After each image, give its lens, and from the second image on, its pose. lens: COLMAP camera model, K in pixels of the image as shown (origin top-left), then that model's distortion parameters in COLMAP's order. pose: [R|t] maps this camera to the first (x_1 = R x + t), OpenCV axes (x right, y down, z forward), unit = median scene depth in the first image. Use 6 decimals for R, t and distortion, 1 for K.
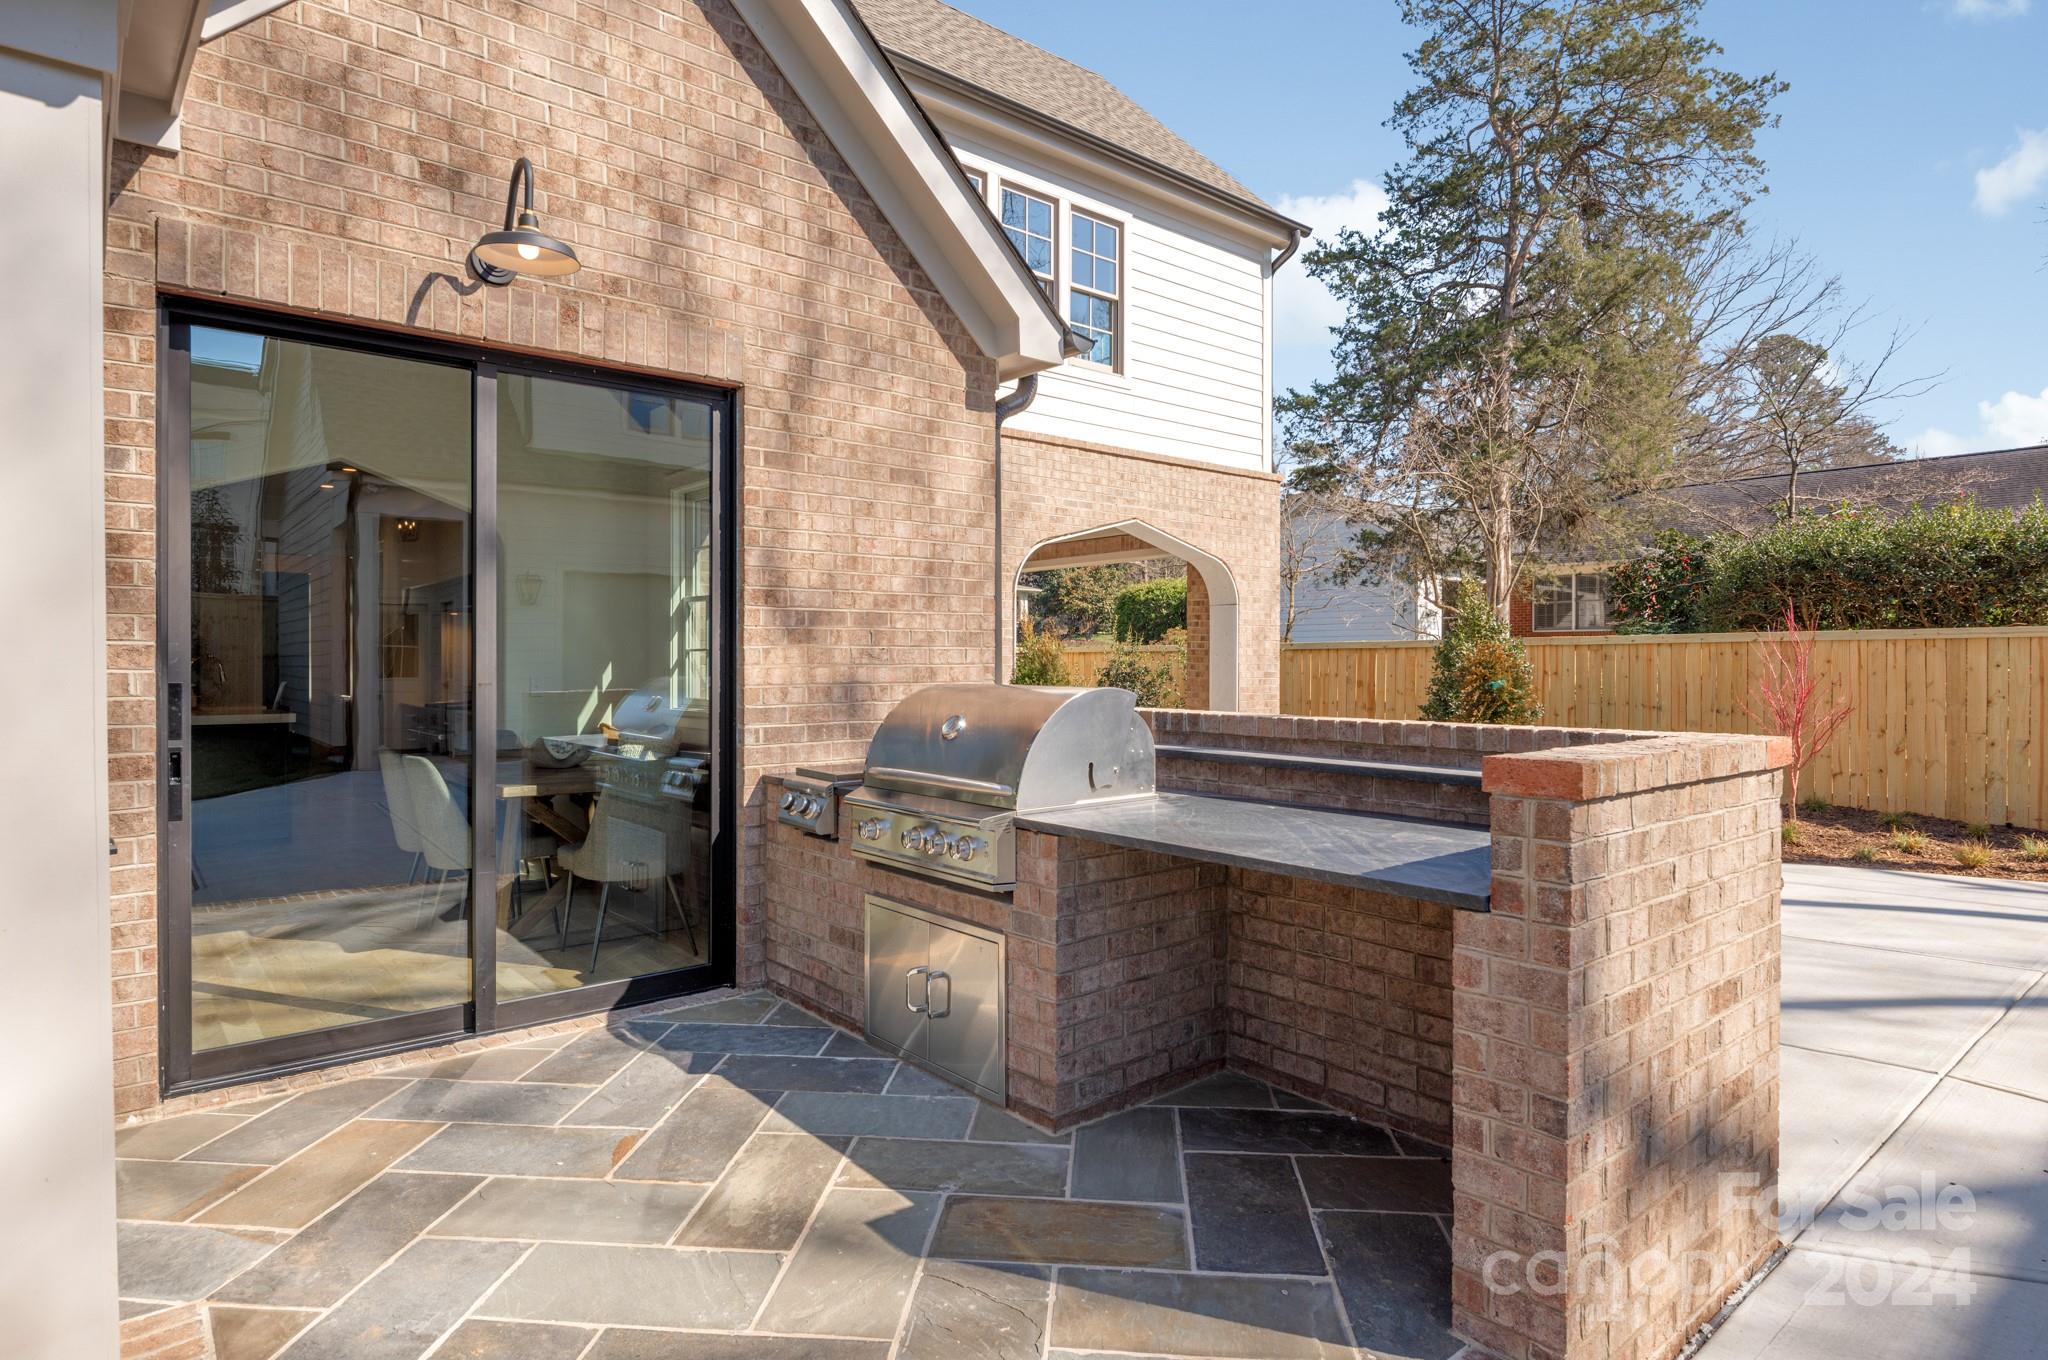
lens RADIAL K [[1097.9, 0, 1023.6], [0, 1097.9, 669.4], [0, 0, 1]] dist [-0.000376, -0.000022]
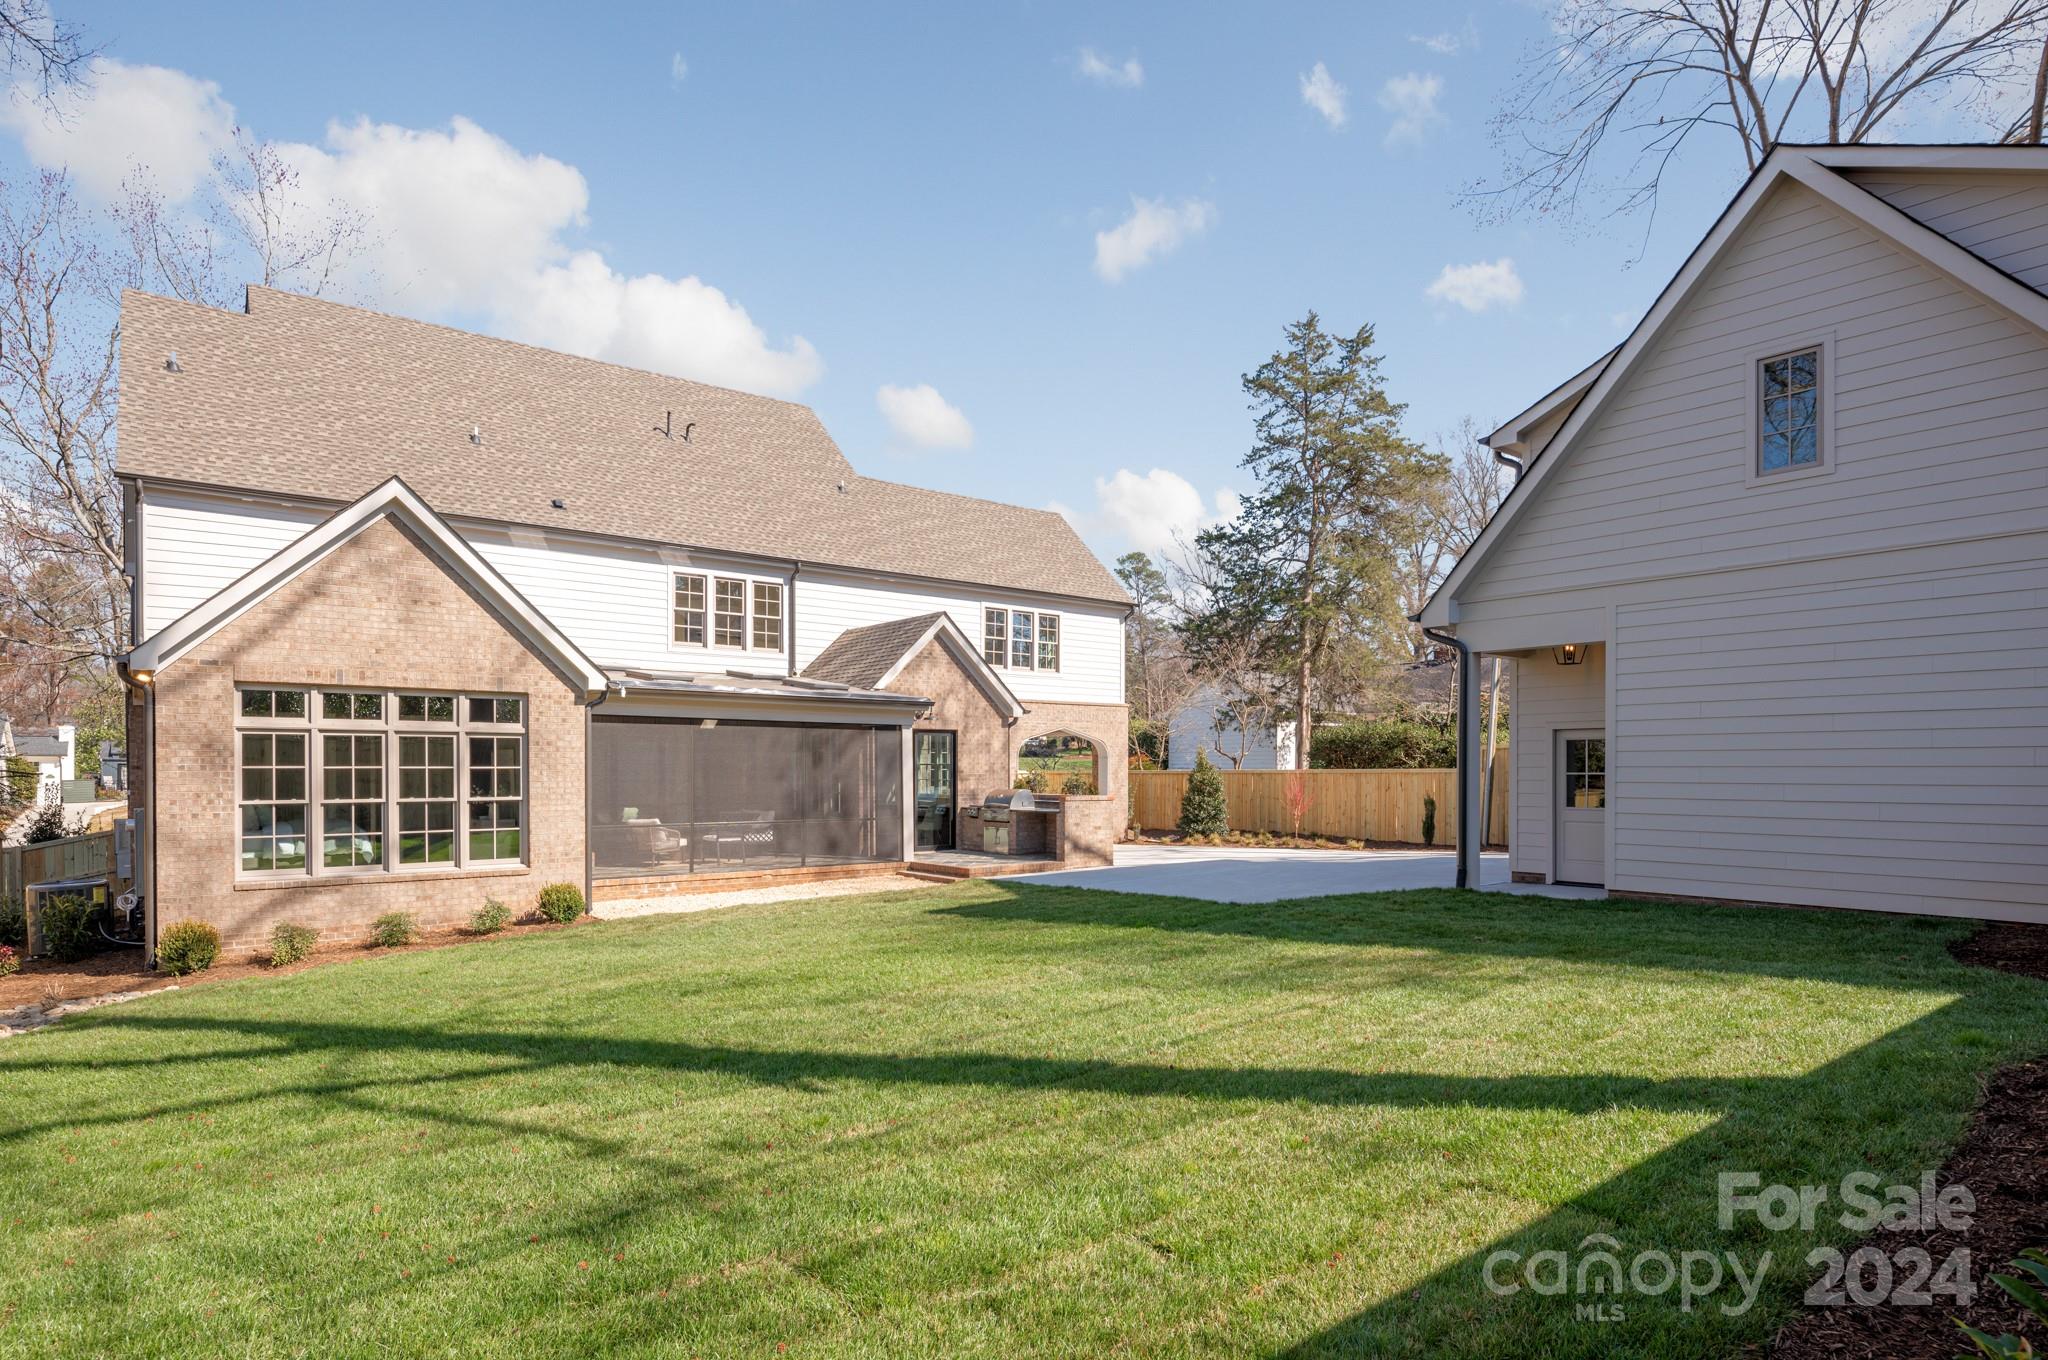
lens RADIAL K [[1104.6, 0, 1025.0], [0, 1104.6, 801.6], [0, 0, 1]] dist [0.001777, 0.000159]
pose [[0.999718, -0.000889, -0.023735, 0.075996], [0.001416, 0.999752, 0.022208, -0.017475], [0.023709, -0.022235, 0.999472, -1.772848]]
